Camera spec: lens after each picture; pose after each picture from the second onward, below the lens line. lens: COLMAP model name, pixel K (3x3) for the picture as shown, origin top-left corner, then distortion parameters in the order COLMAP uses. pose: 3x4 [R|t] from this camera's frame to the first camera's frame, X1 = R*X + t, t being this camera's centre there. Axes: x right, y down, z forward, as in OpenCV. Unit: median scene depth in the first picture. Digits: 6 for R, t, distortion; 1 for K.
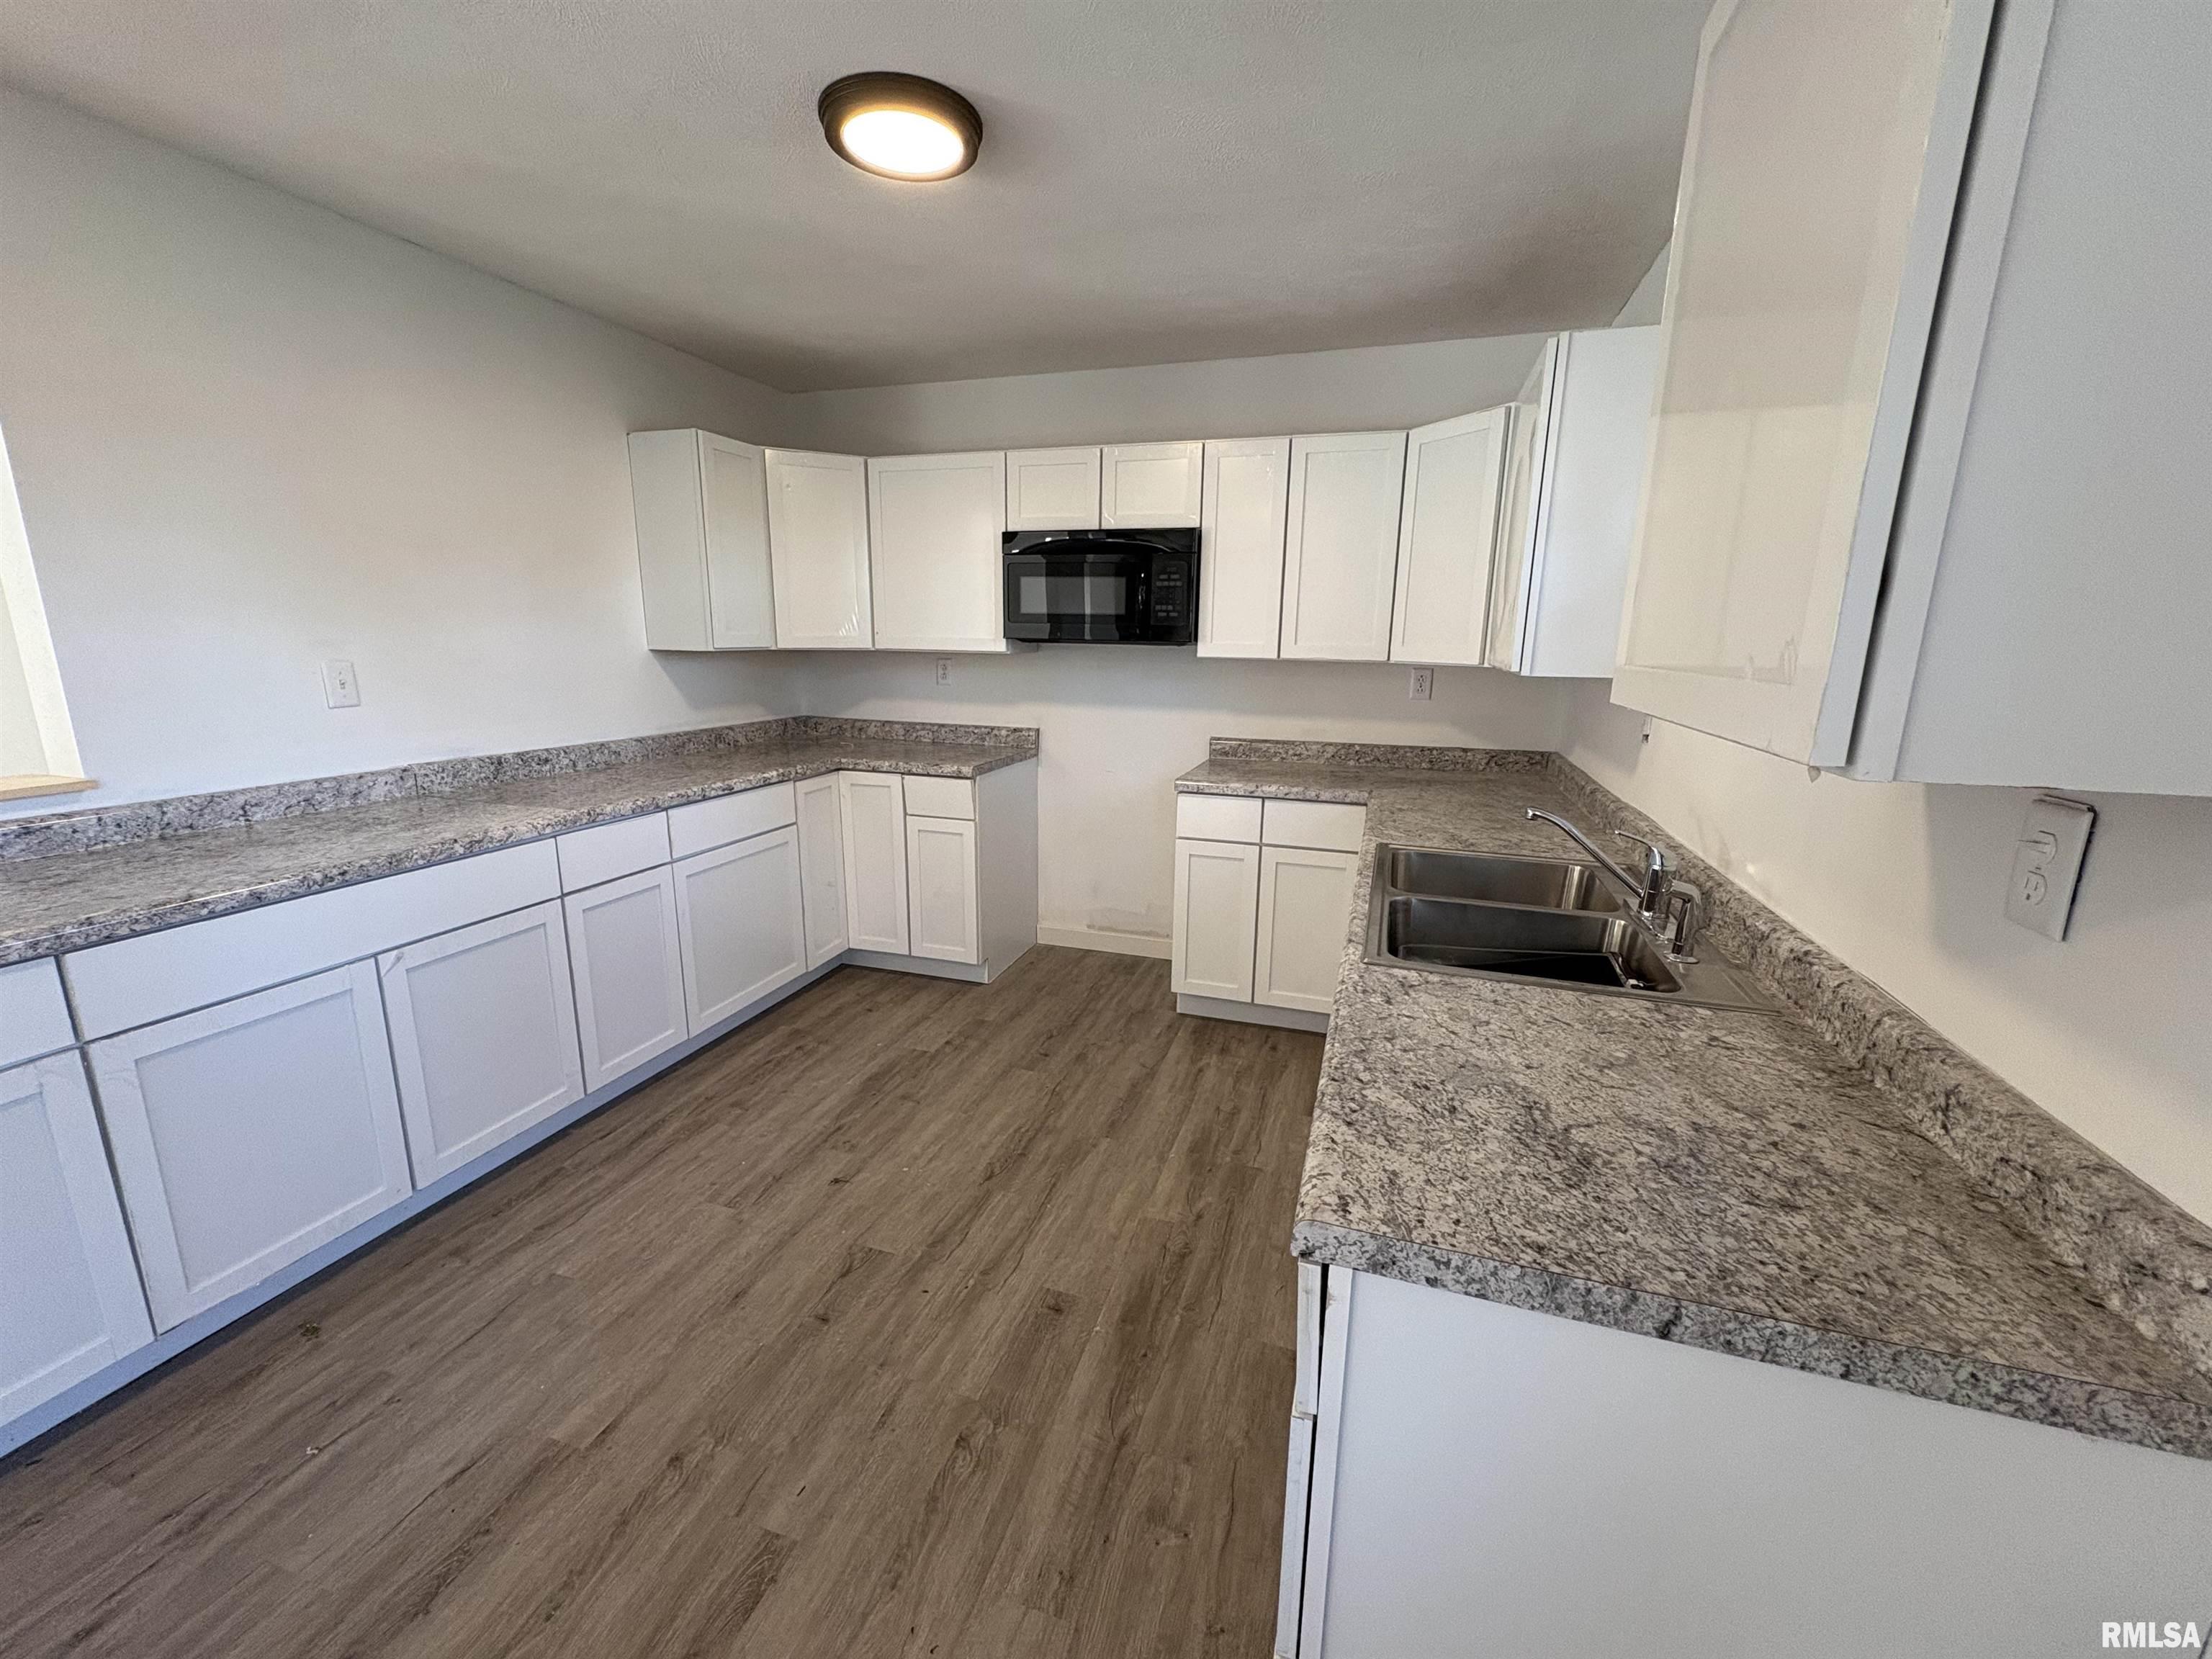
lens RADIAL K [[878.8, 0, 1106.7], [0, 878.8, 829.2], [0, 0, 1]] dist [-0.000085, 0.000000]
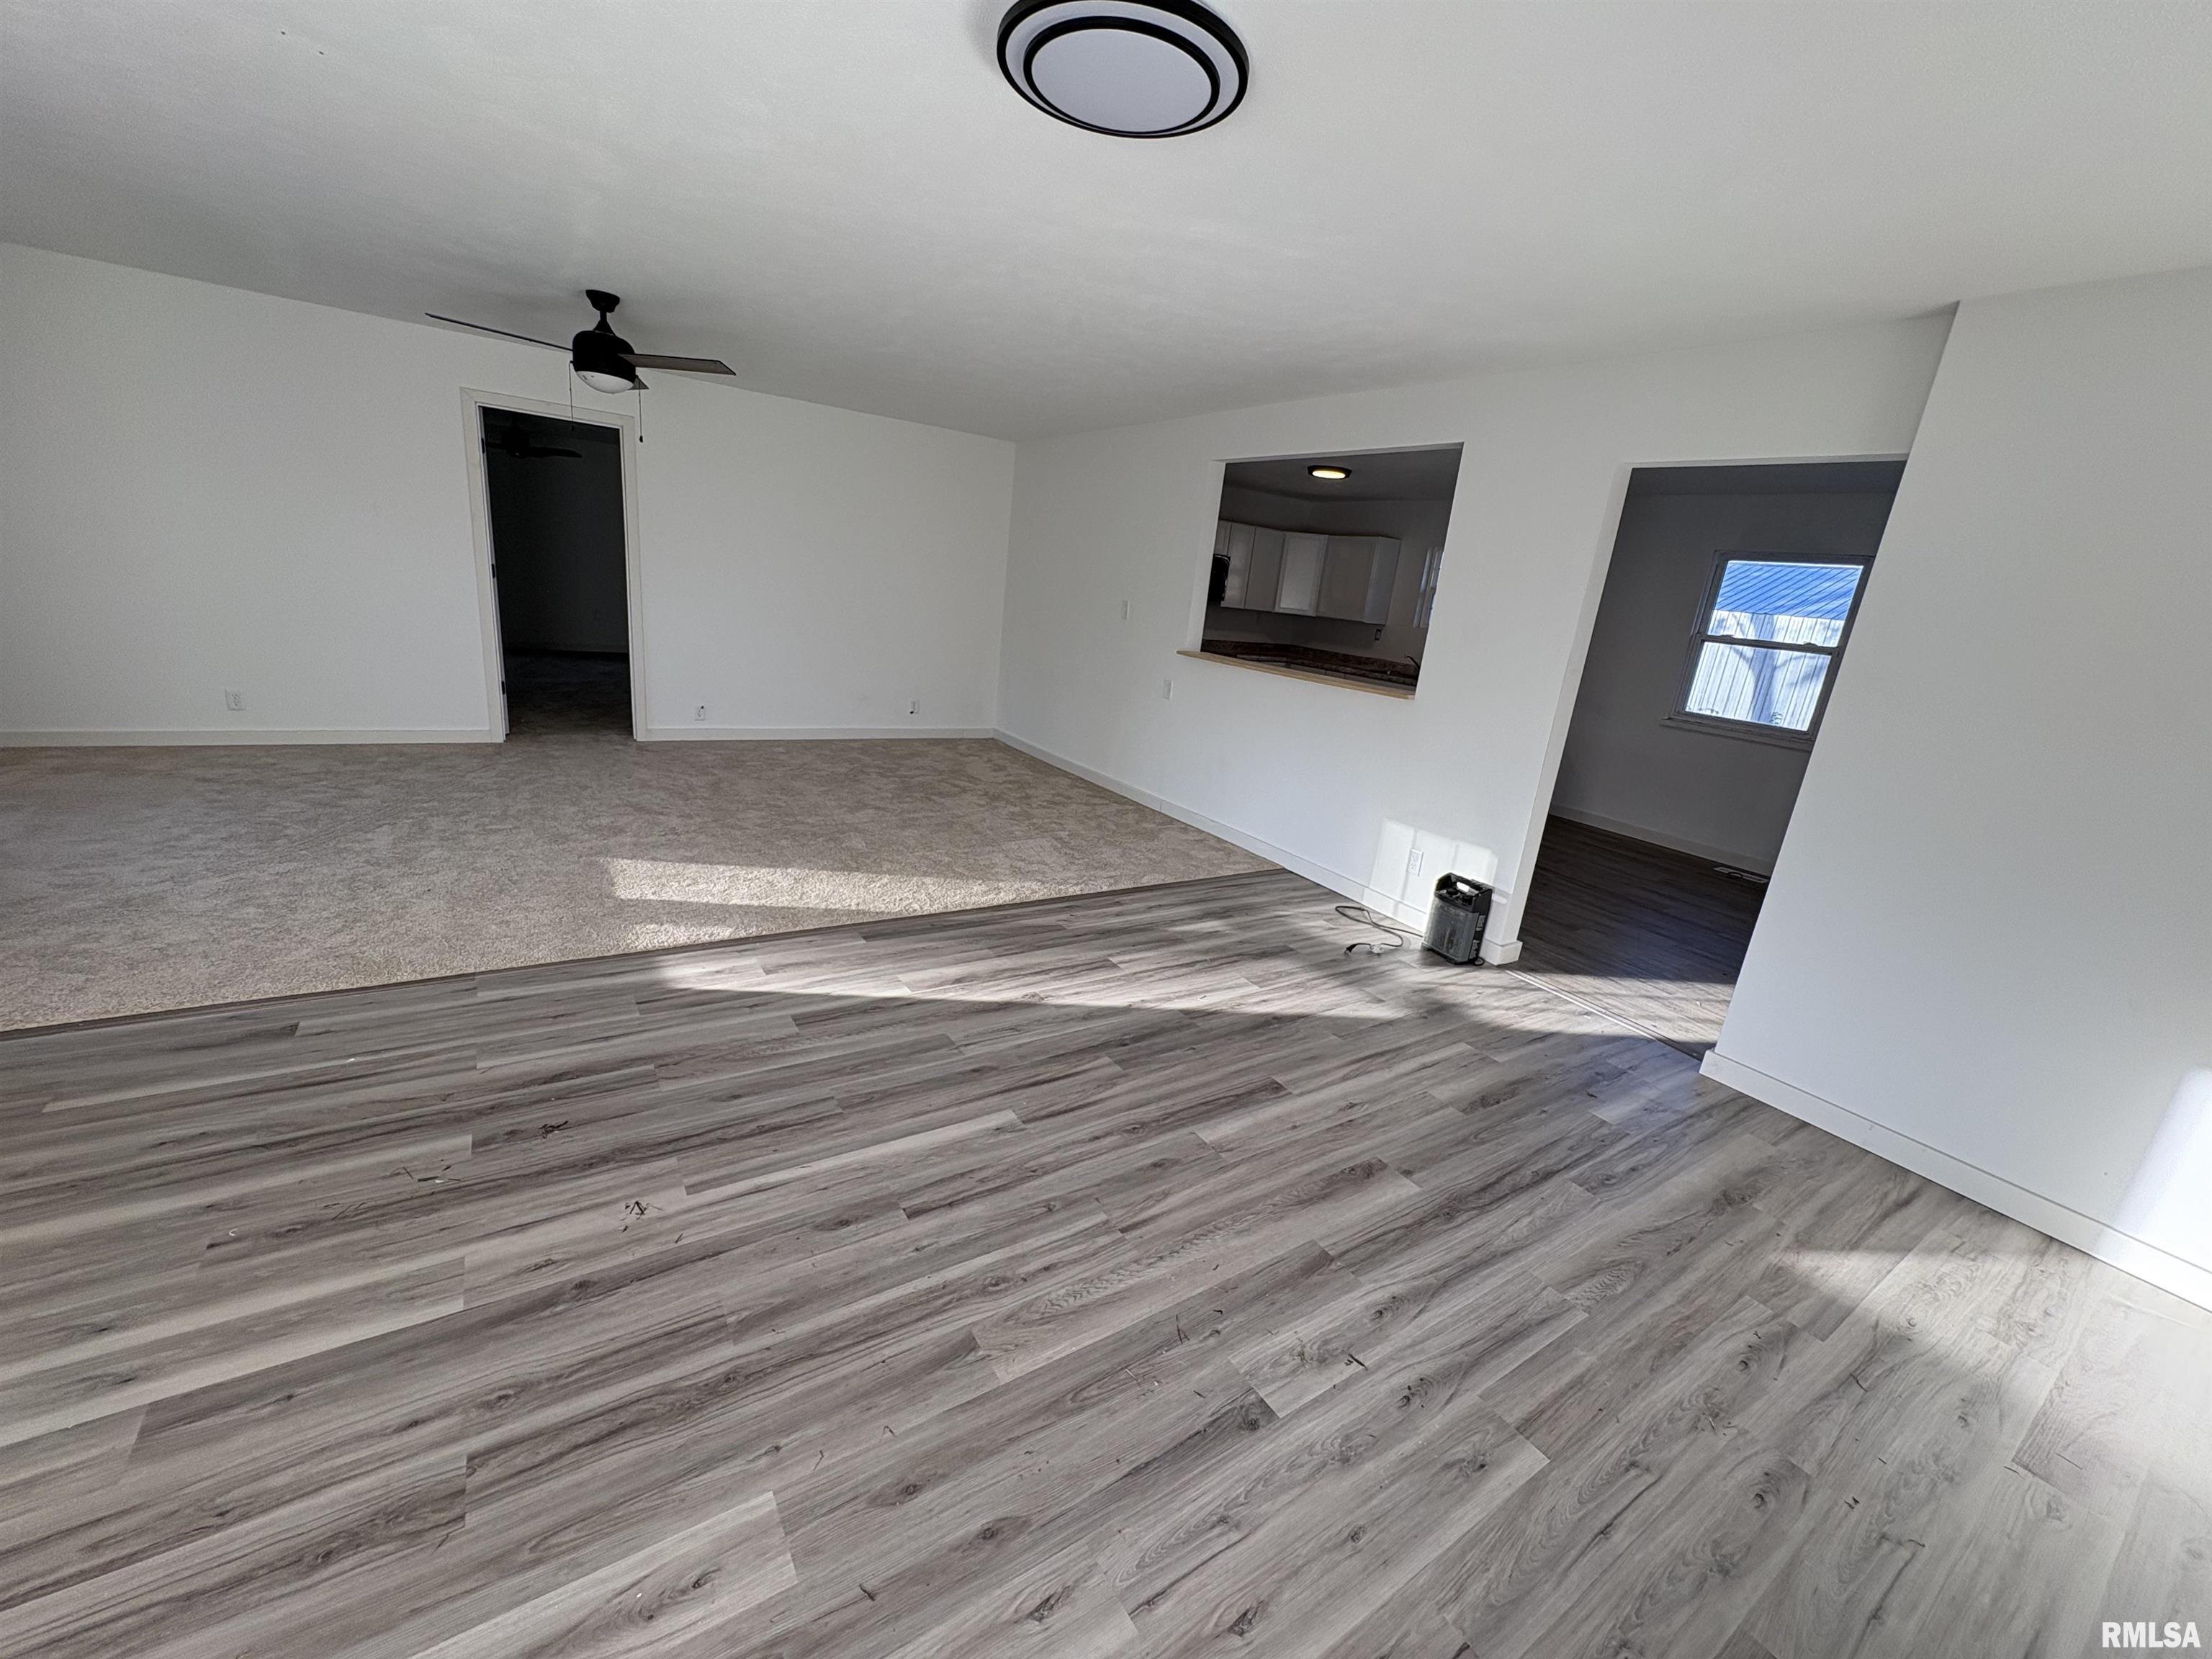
lens RADIAL K [[878.8, 0, 1109.5], [0, 878.8, 836.7], [0, 0, 1]] dist [-0.000085, 0.000000]
pose [[0.616787, -0.166436, 0.769333, -2.201441], [0.077335, 0.985474, 0.151195, 0.052520], [-0.783322, -0.033759, 0.620699, -0.347313]]
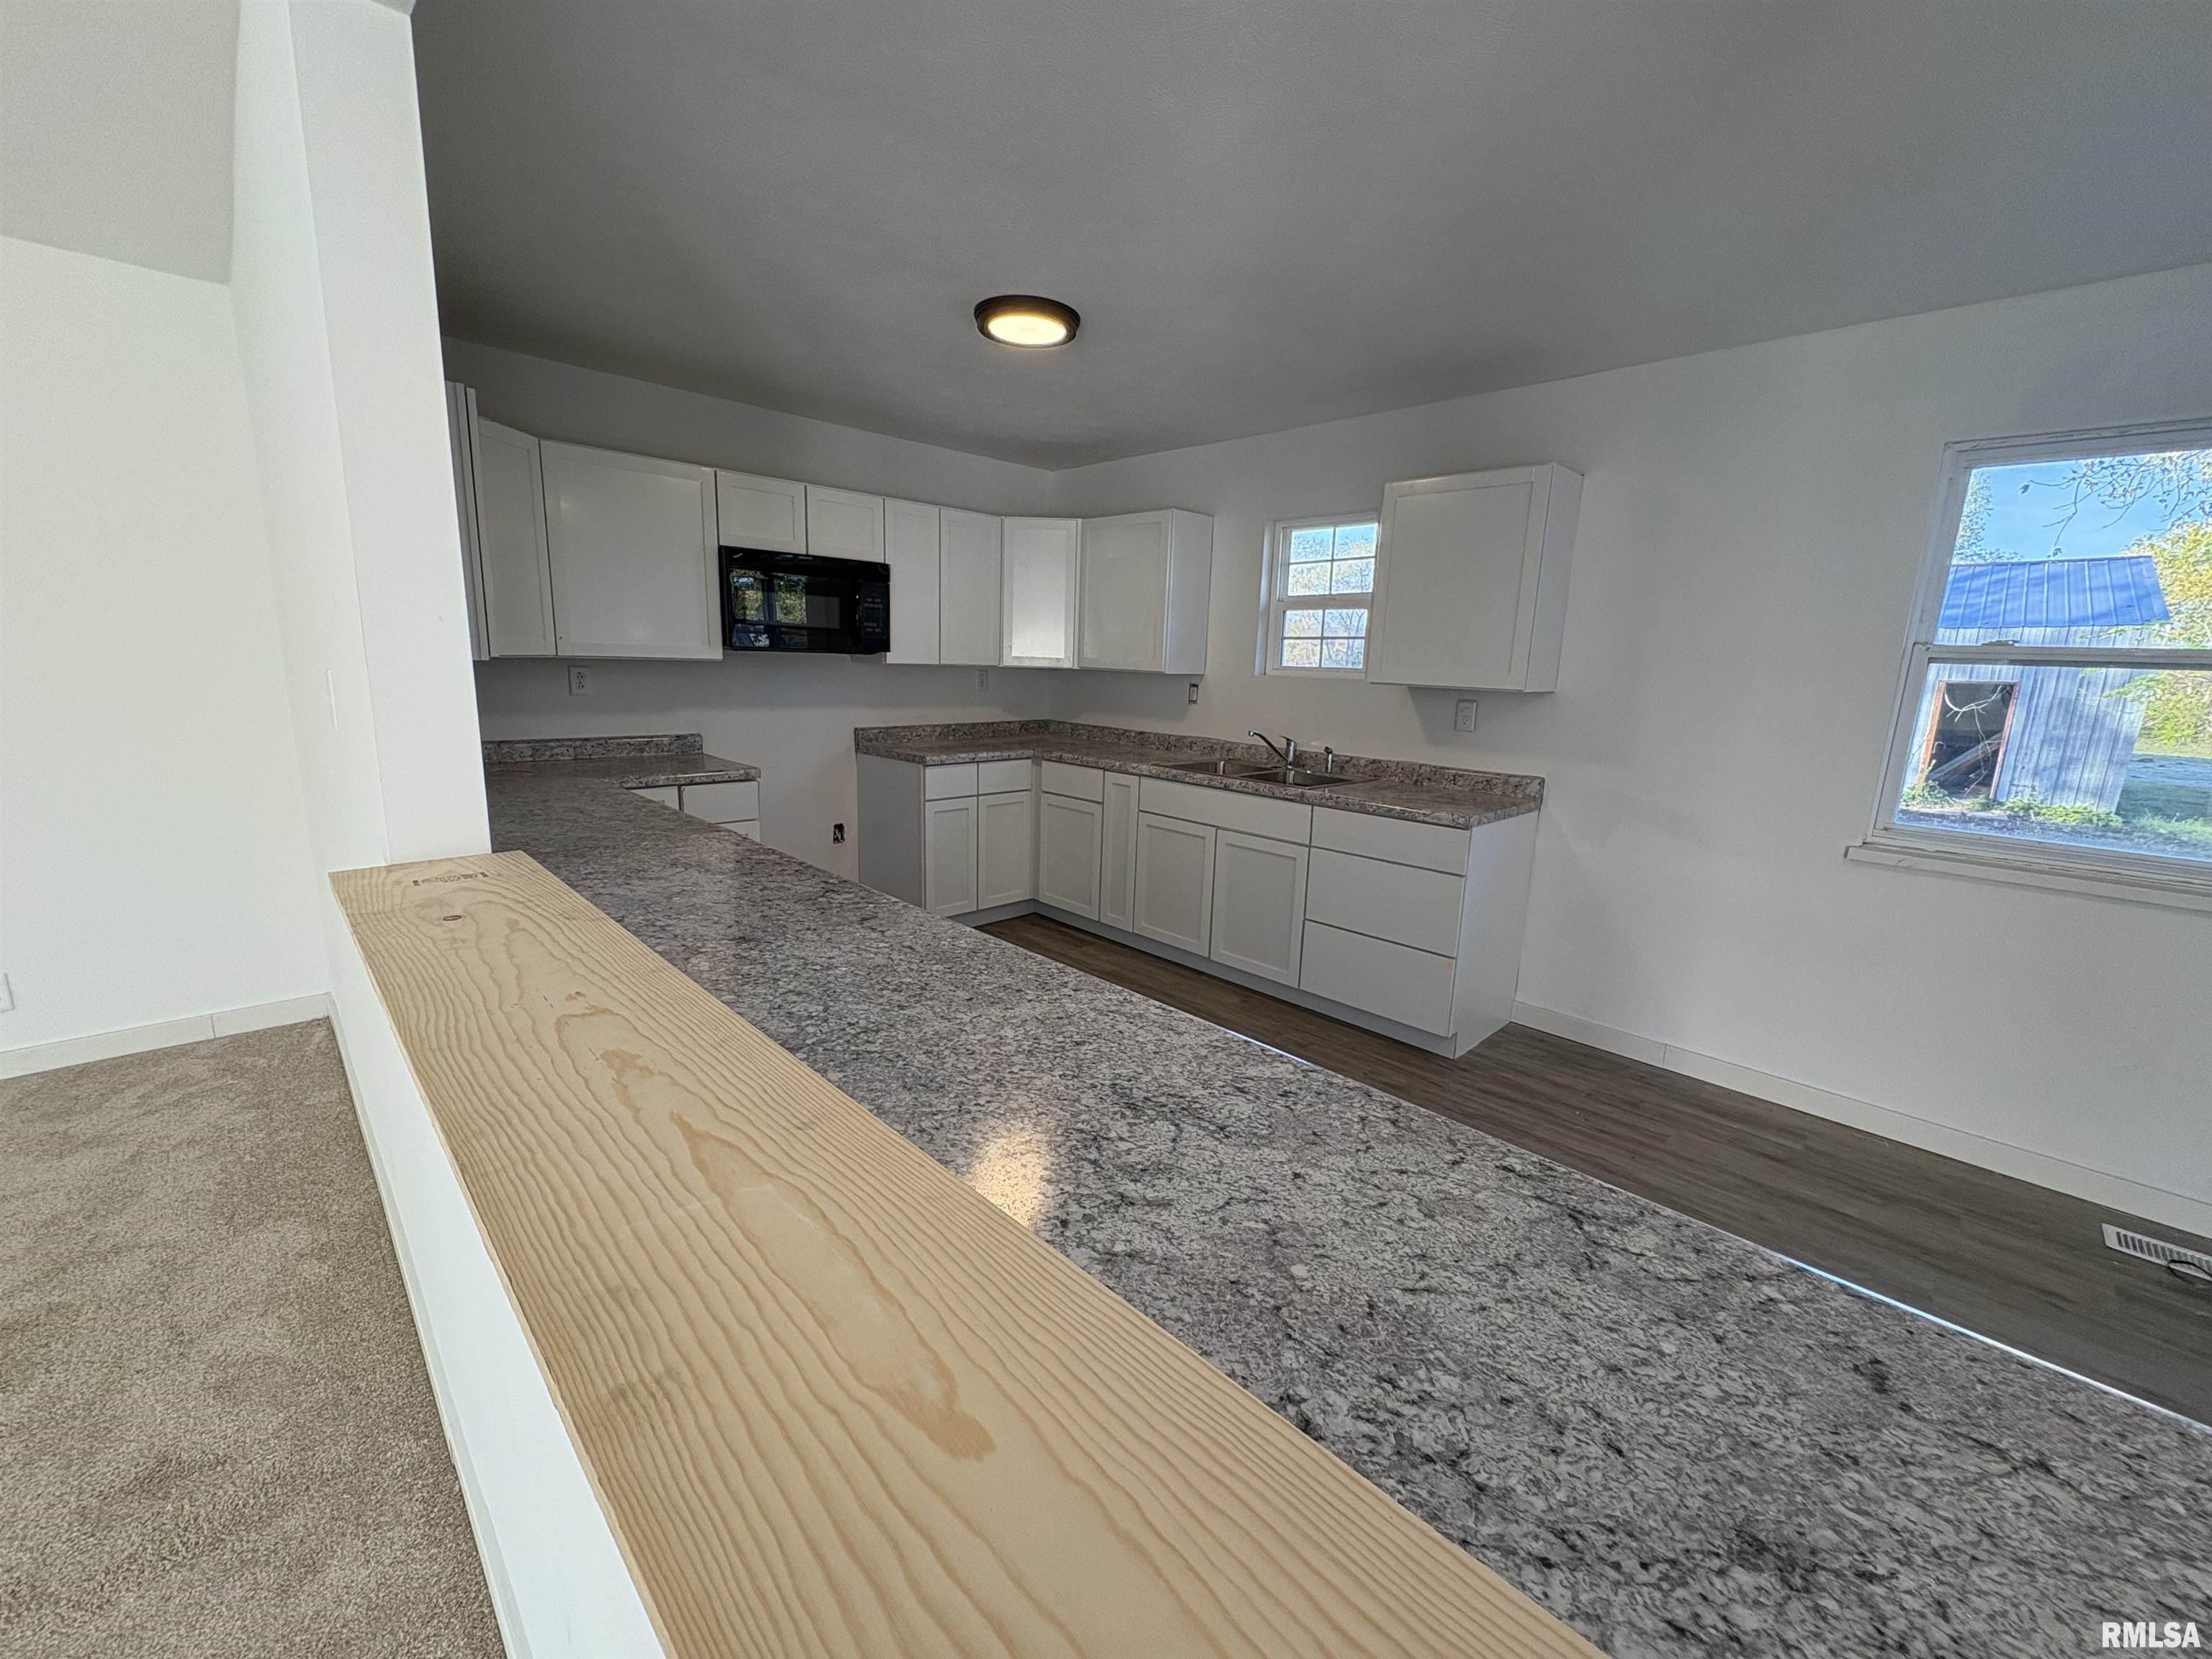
lens RADIAL K [[878.8, 0, 1107.8], [0, 878.8, 829.3], [0, 0, 1]] dist [-0.000085, 0.000000]
pose [[0.460934, -0.172573, 0.870493, -0.926500], [0.166793, 0.980276, 0.106018, -0.042338], [-0.871619, 0.096325, 0.480626, 0.130928]]
